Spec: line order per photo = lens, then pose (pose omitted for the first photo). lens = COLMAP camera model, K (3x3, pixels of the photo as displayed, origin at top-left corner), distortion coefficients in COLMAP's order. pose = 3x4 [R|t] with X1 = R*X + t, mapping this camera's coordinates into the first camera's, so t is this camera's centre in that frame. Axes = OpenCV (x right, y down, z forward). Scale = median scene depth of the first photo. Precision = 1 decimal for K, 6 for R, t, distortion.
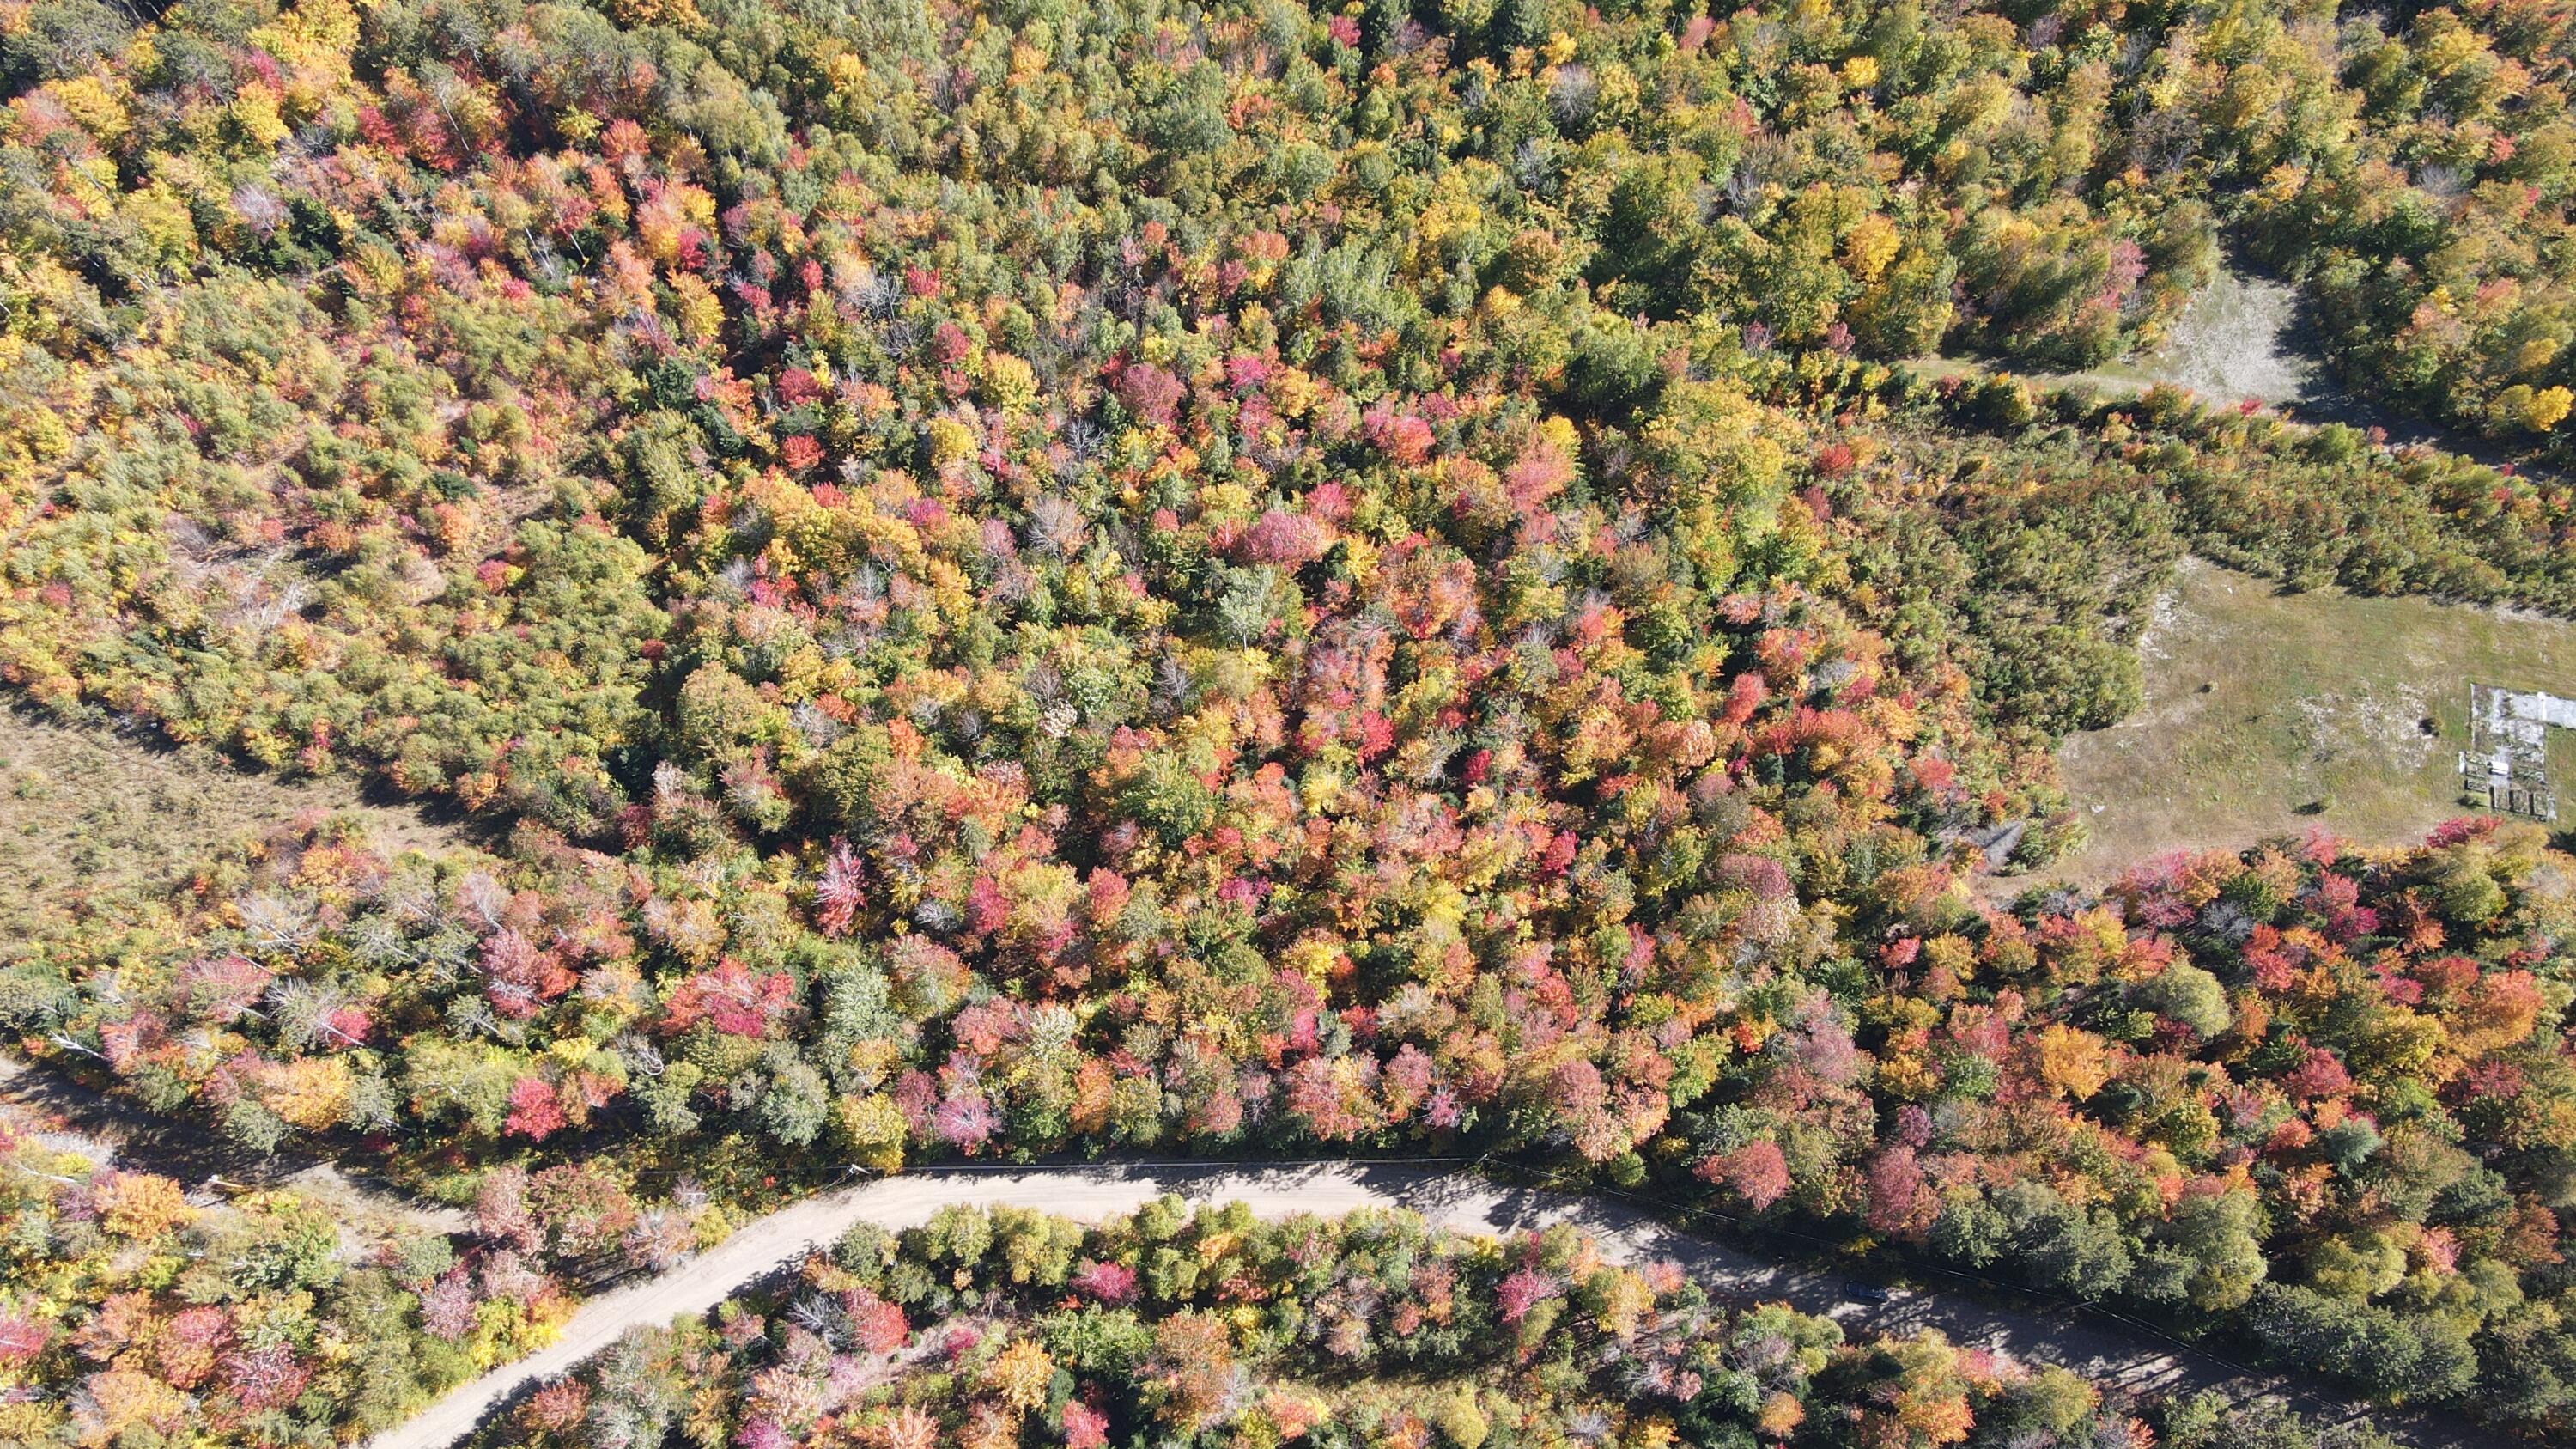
lens RADIAL K [[1910.7, 0, 1276.4], [0, 1910.7, 731.8], [0, 0, 1]] dist [-0.019139, 0.053017]
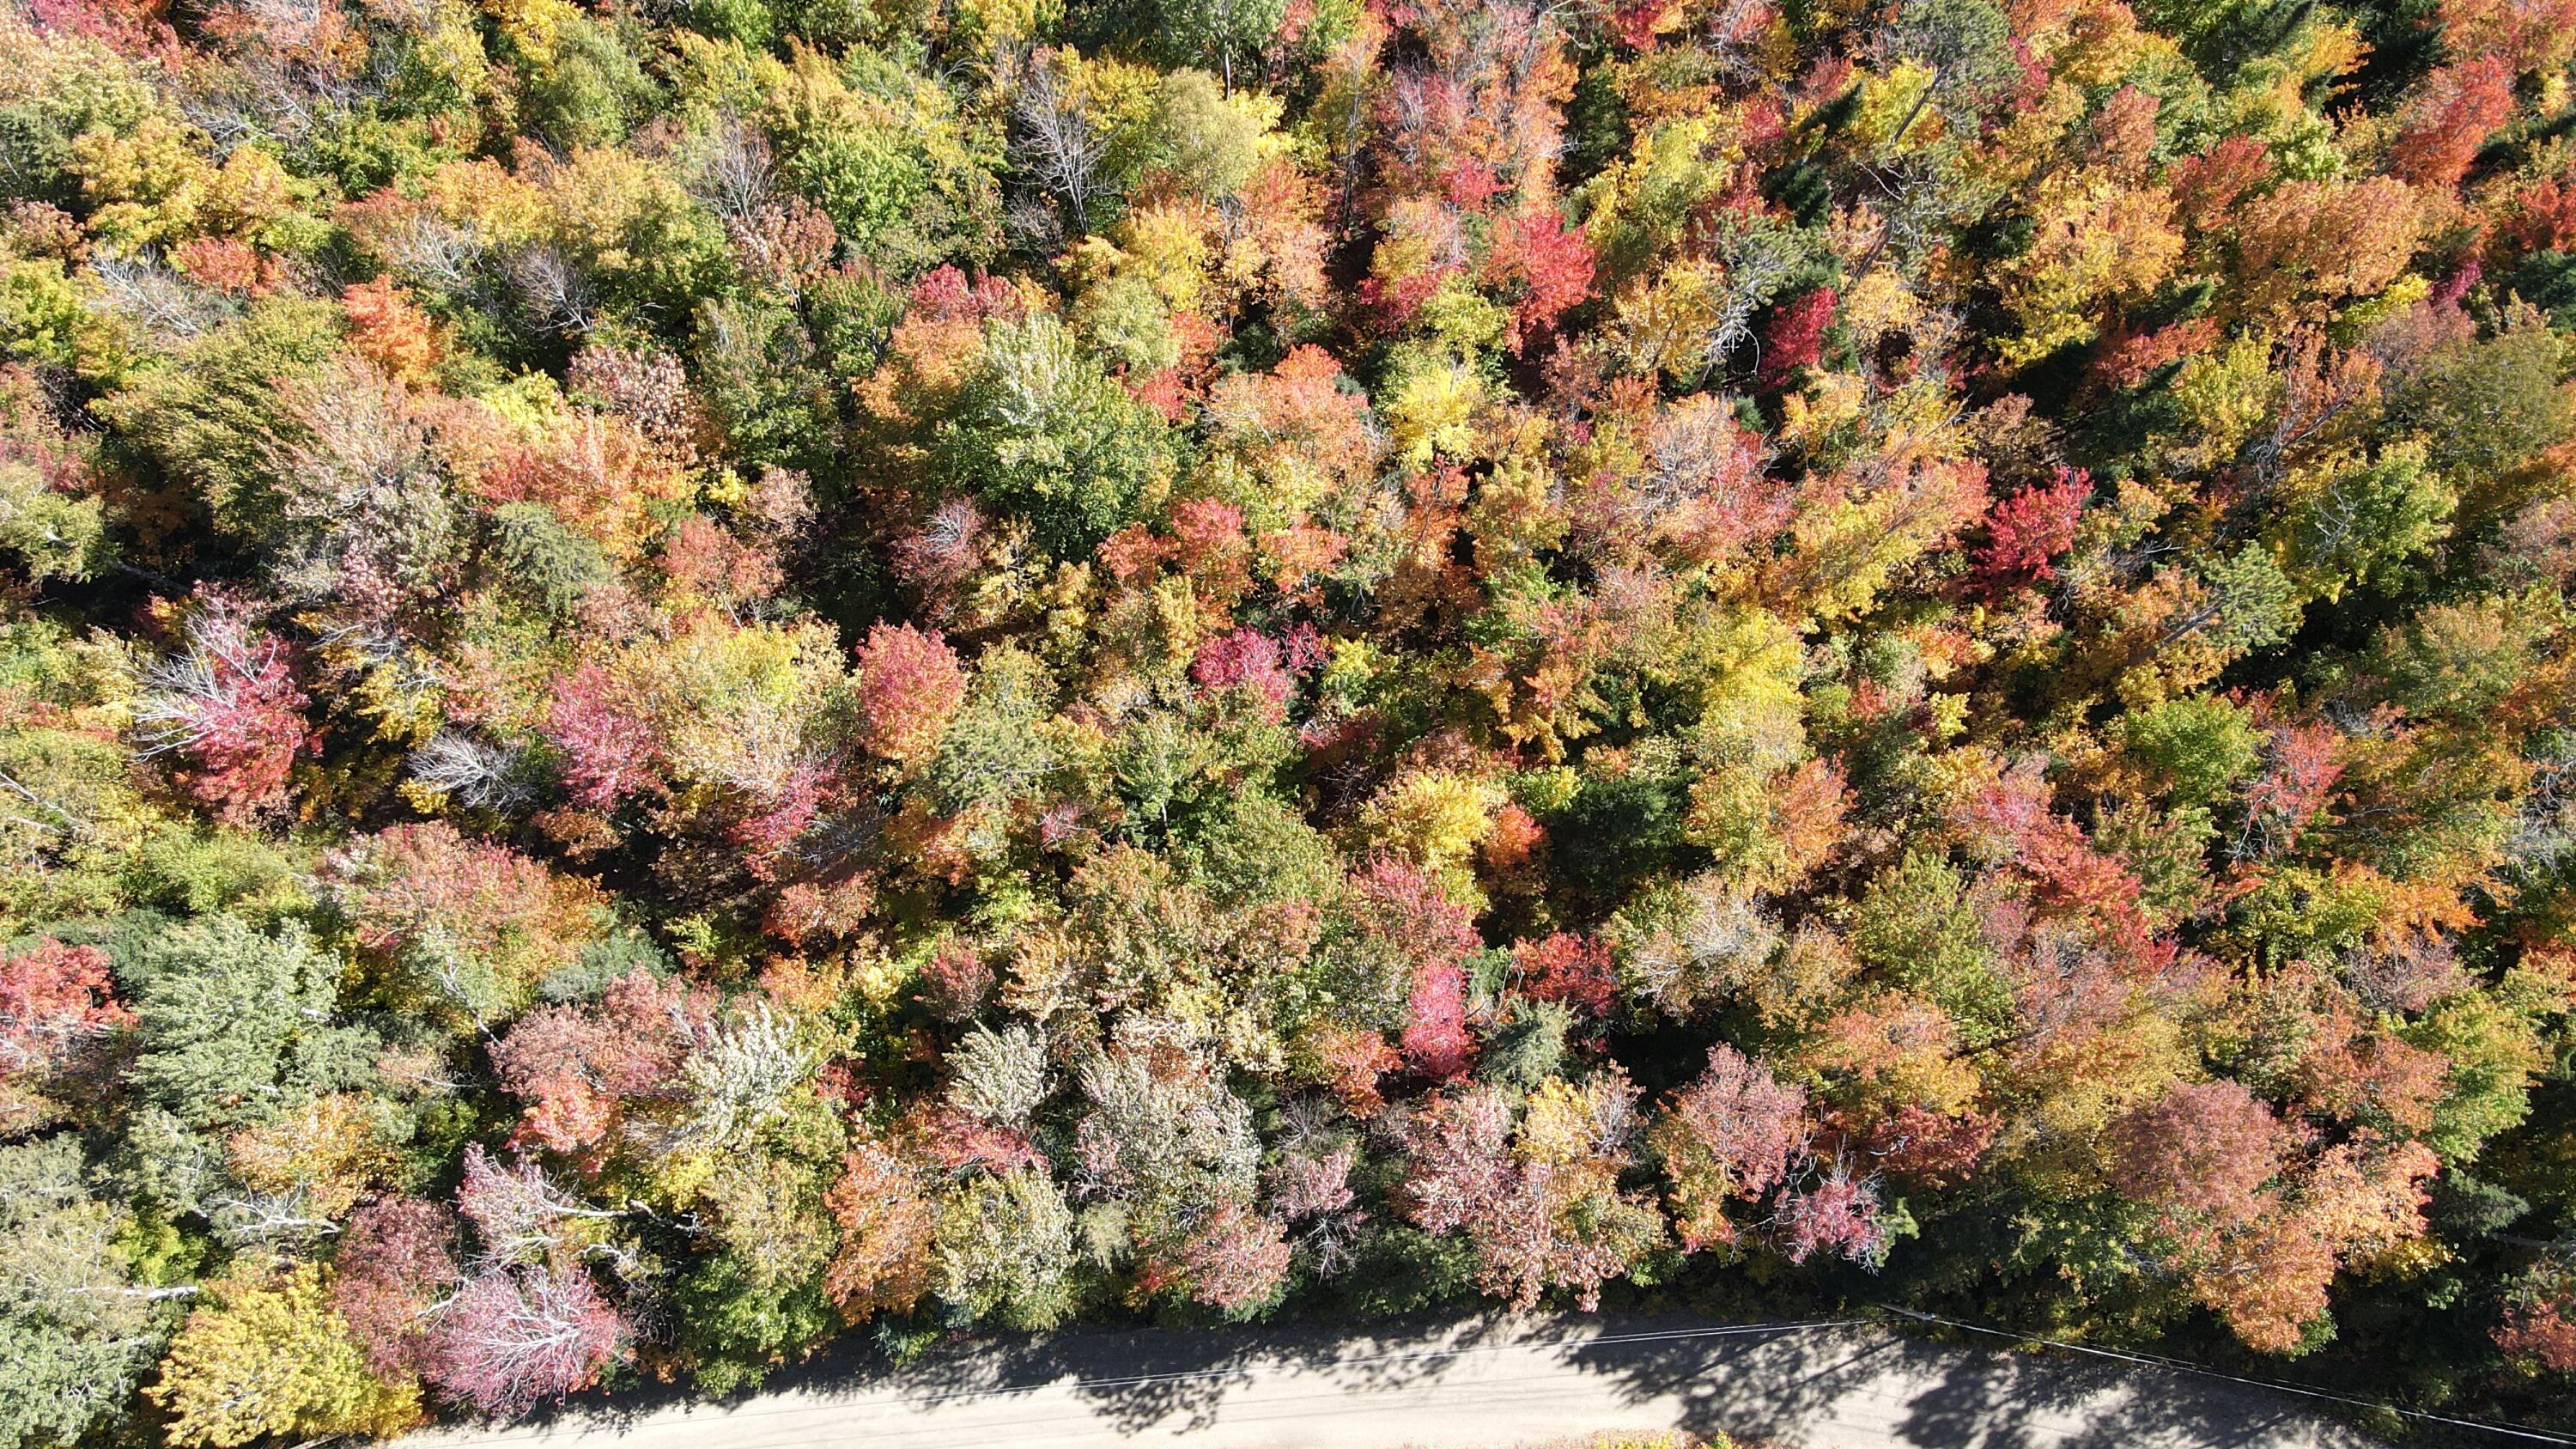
lens RADIAL K [[1910.7, 0, 1276.4], [0, 1910.7, 731.8], [0, 0, 1]] dist [-0.019139, 0.053017]
pose [[0.998484, -0.054357, -0.008686, -0.010478], [0.054999, 0.991664, 0.116522, 0.051743], [0.002280, -0.116823, 0.993150, 0.601980]]
